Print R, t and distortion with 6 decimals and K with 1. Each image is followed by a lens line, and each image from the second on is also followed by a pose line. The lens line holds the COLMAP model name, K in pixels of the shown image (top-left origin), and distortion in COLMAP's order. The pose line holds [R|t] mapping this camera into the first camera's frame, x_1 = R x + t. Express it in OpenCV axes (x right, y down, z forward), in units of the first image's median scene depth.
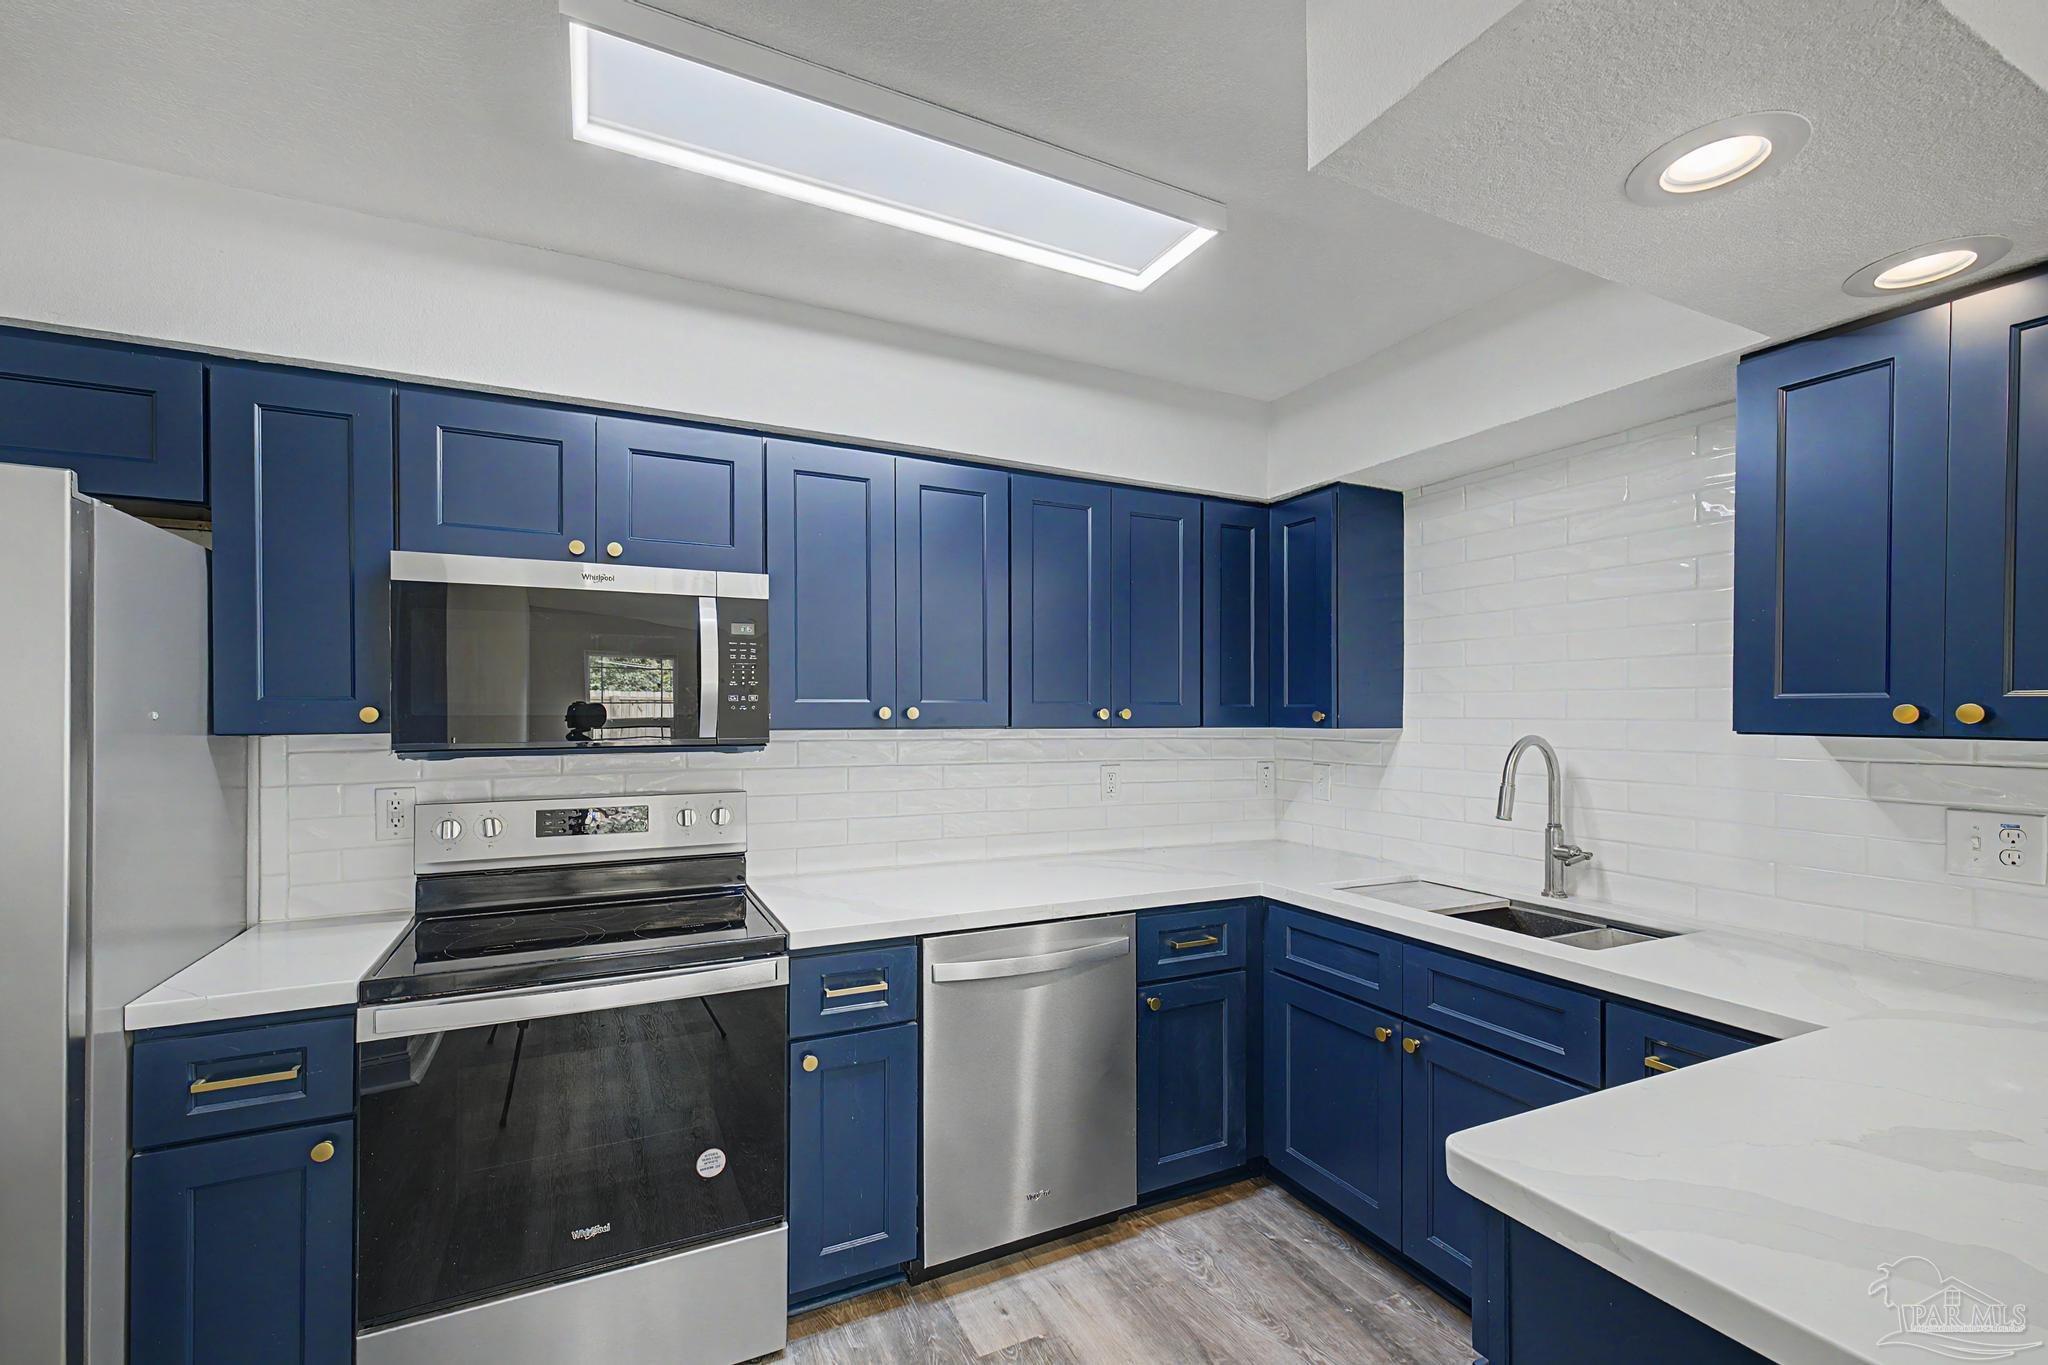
lens RADIAL K [[869.1, 0, 1022.7], [0, 869.1, 735.9], [0, 0, 1]] dist [0.000612, -0.000015]
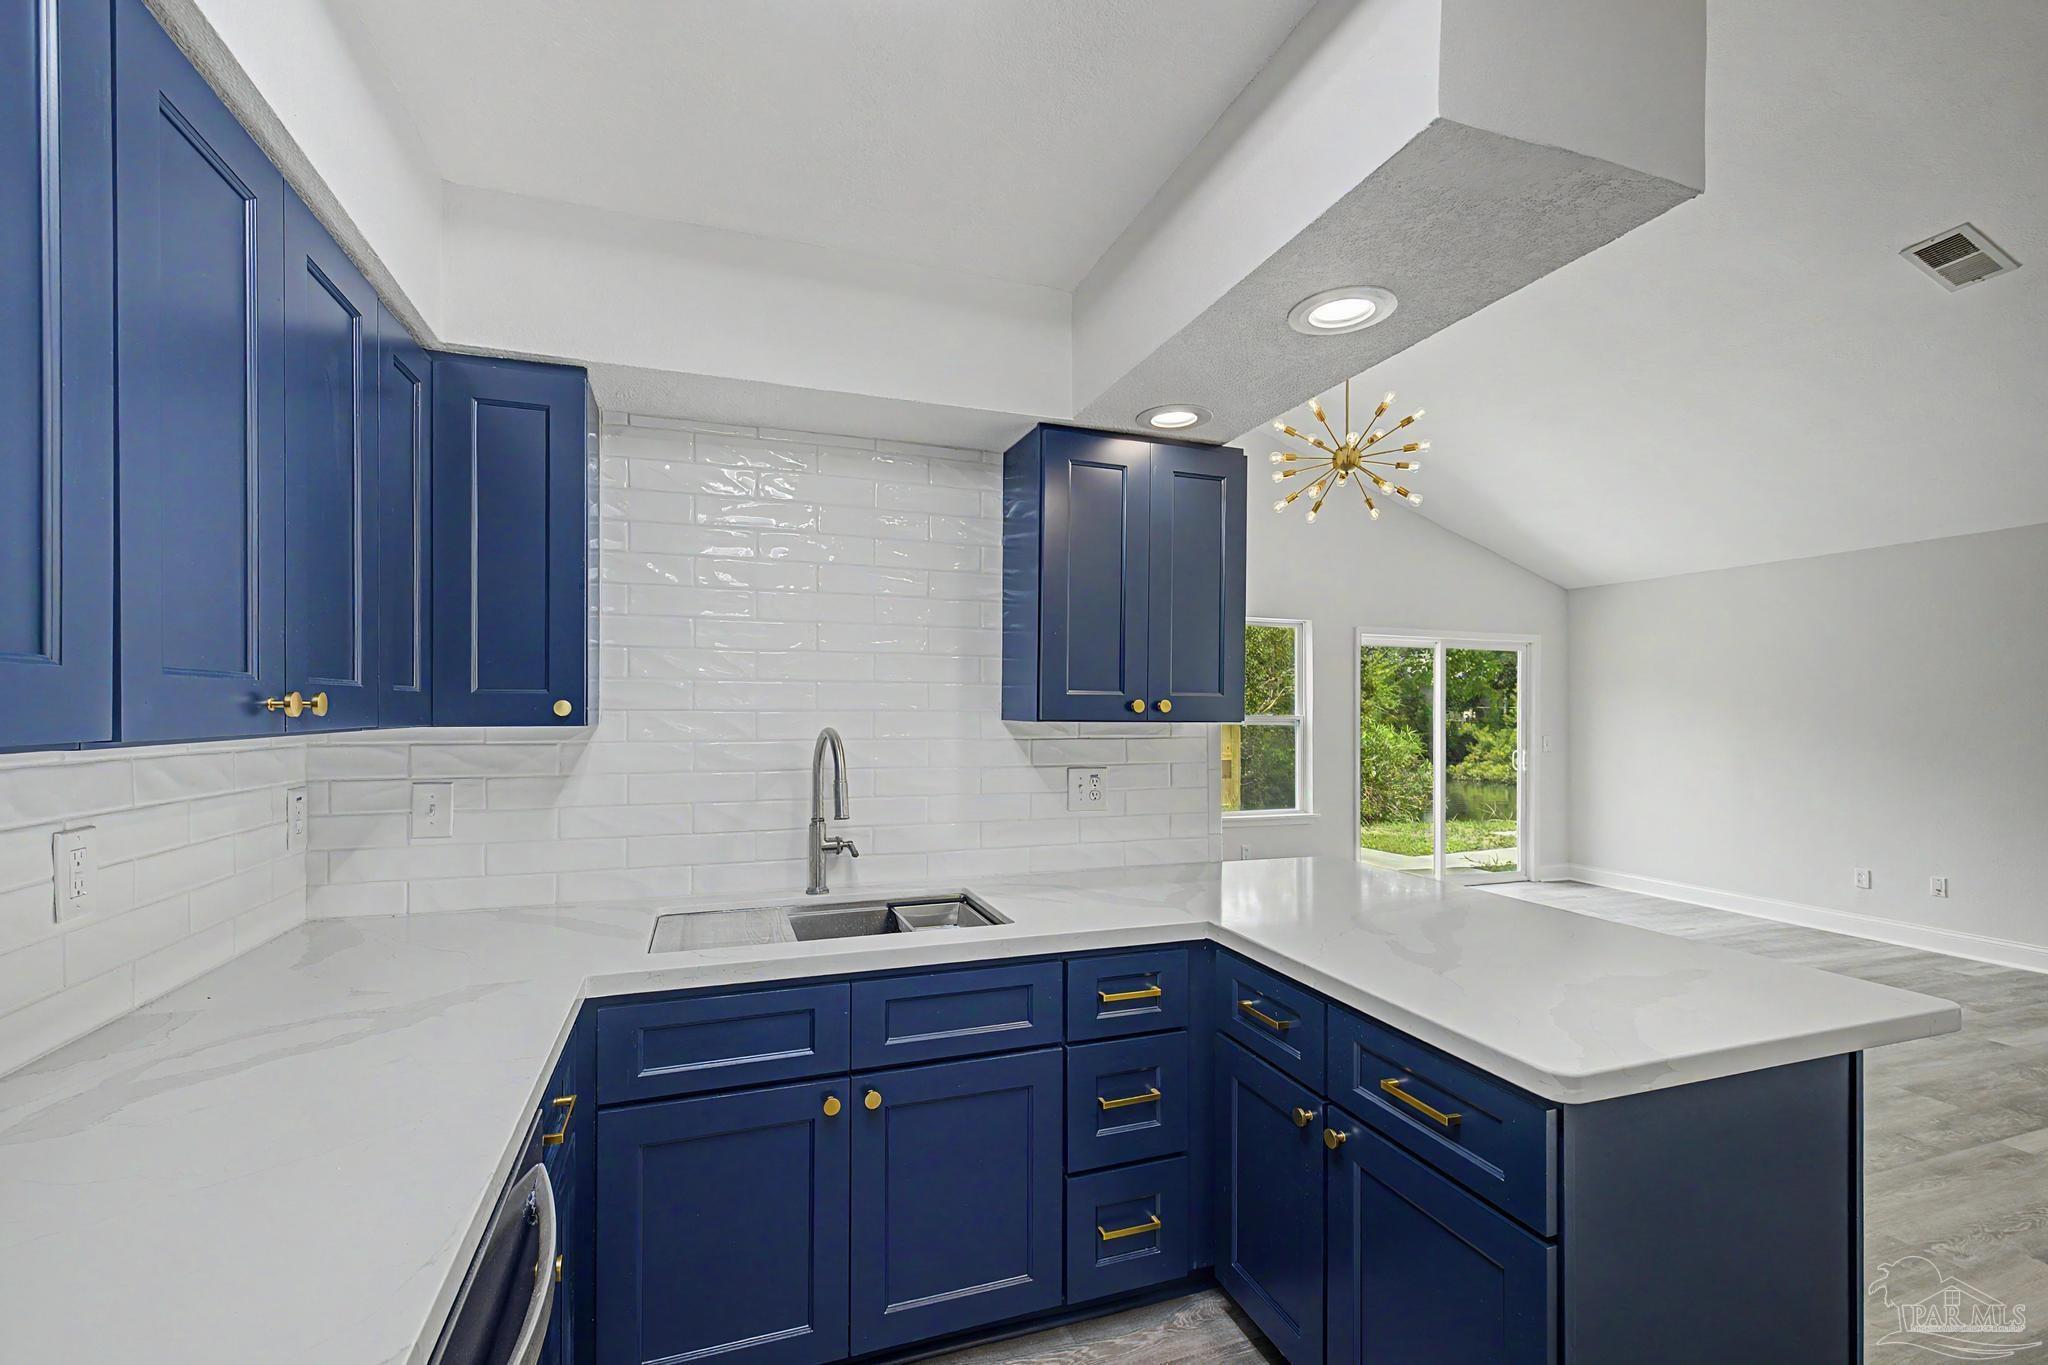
lens RADIAL K [[863.0, 0, 1026.8], [0, 863.0, 709.3], [0, 0, 1]] dist [0.002303, 0.000036]
pose [[0.120030, -0.004561, 0.992760, -0.527953], [0.022418, 0.999747, 0.001883, -0.028117], [-0.992517, 0.022029, 0.120102, 1.084294]]
